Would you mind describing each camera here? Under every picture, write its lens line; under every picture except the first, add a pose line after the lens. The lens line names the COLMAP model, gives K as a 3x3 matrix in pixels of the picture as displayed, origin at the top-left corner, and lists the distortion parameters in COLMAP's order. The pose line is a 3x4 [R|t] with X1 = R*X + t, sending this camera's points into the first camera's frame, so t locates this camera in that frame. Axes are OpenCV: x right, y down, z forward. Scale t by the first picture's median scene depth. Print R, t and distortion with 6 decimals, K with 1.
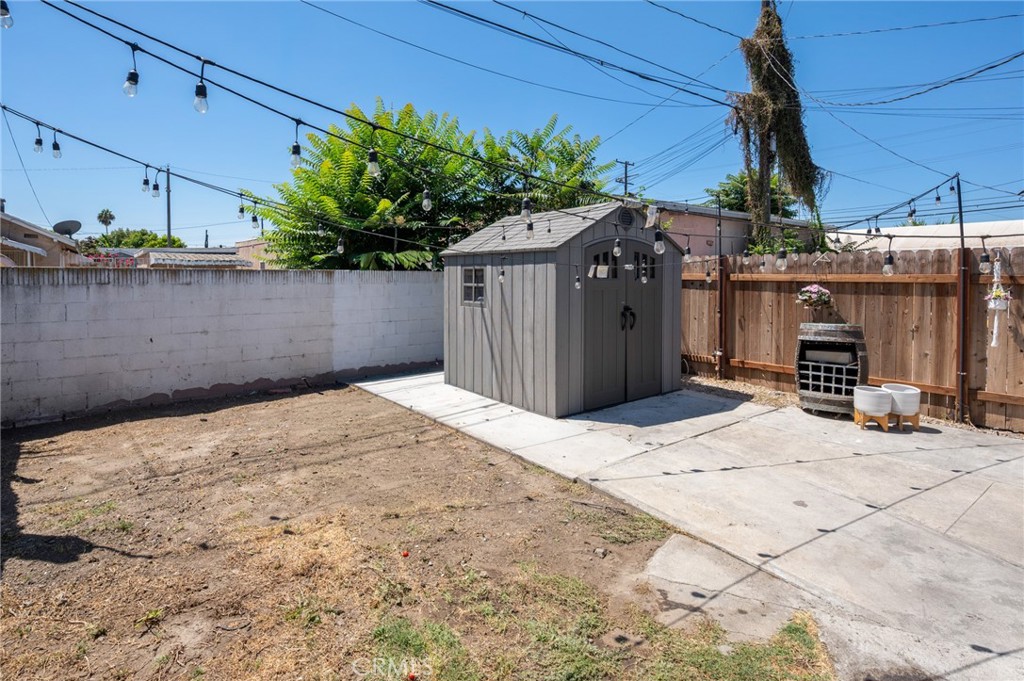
lens RADIAL K [[505.1, 0, 499.8], [0, 505.1, 293.9], [0, 0, 1]] dist [-0.000481, 0.000243]
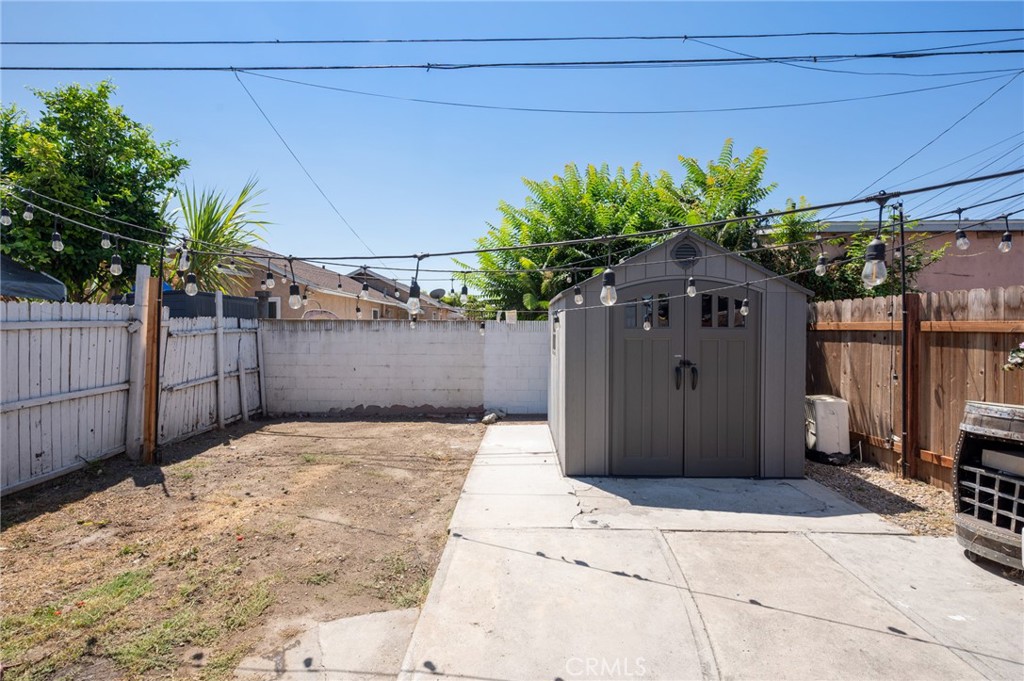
lens RADIAL K [[462.7, 0, 498.4], [0, 462.7, 341.1], [0, 0, 1]] dist [0.000830, 0.000154]
pose [[0.787777, 0.020039, -0.615634, 0.498071], [-0.024631, 0.999696, 0.001022, -0.000470], [0.615468, 0.014359, 0.788031, 0.227264]]
